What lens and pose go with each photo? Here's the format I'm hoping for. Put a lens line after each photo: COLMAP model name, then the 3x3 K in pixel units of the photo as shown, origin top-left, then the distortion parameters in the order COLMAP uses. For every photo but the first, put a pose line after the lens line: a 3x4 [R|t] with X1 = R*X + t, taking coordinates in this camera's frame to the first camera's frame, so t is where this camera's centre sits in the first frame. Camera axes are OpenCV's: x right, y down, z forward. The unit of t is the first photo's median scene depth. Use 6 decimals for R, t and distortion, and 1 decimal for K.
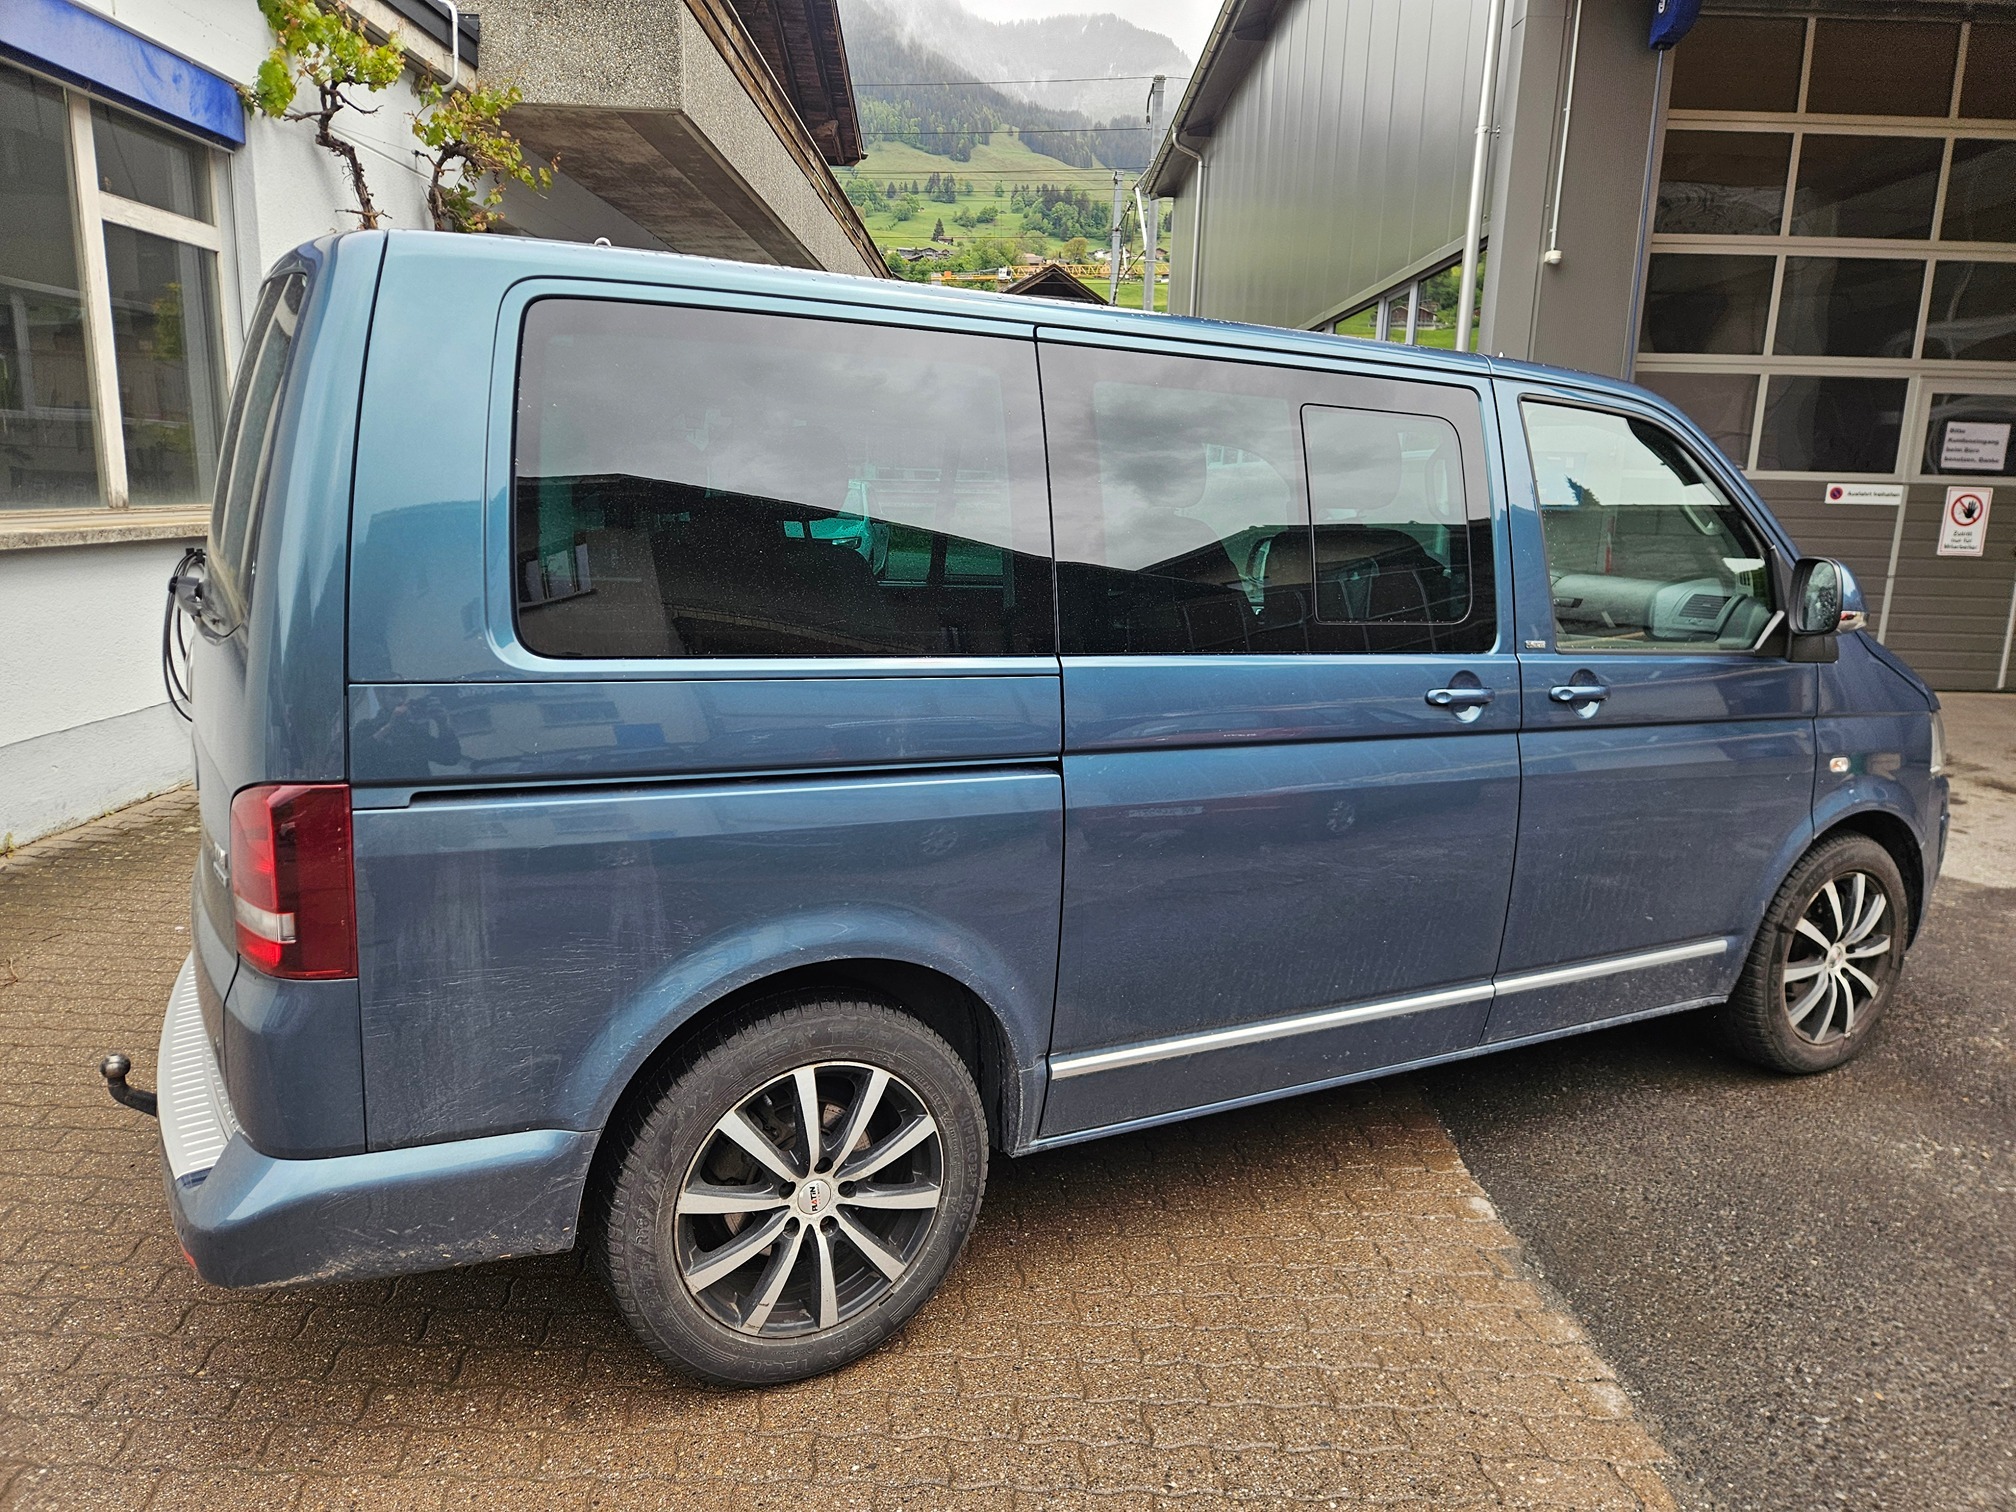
lens RADIAL K [[1333.1, 0, 1008.0], [0, 1333.1, 756.0], [0, 0, 1]] dist [0.063583, -0.048946]
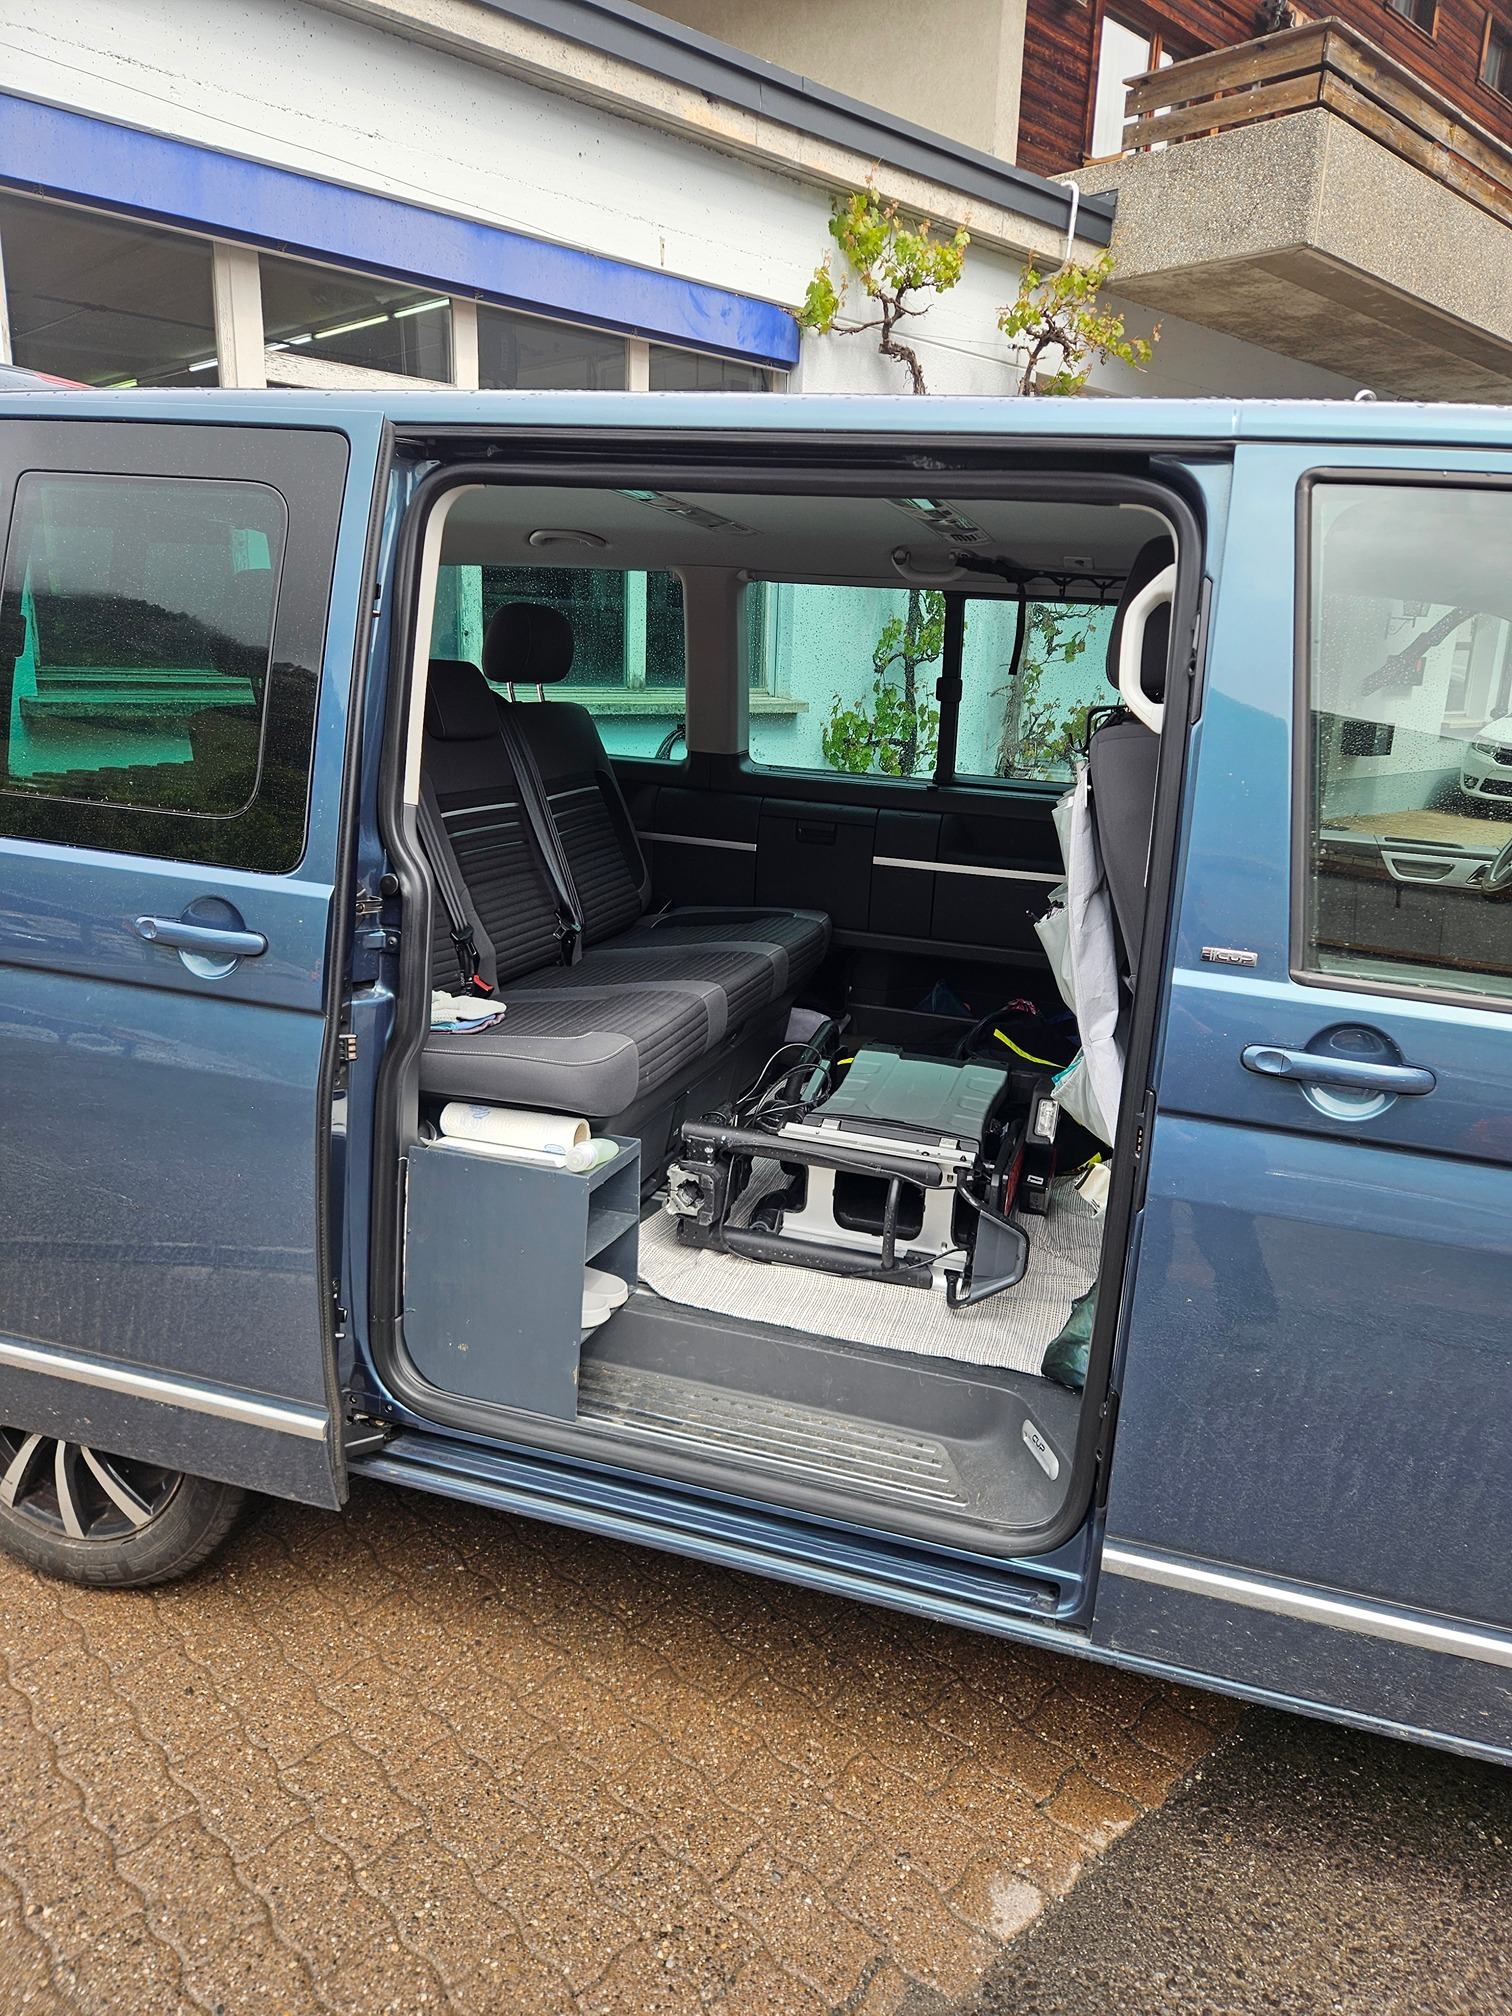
lens RADIAL K [[1333.1, 0, 761.2], [0, 1333.1, 977.8], [0, 0, 1]] dist [0.063583, -0.048946]
pose [[0.703612, 0.167487, -0.690564, 0.239280], [-0.157068, 0.984445, 0.078728, -0.033260], [0.693008, 0.053072, 0.718974, 0.191918]]
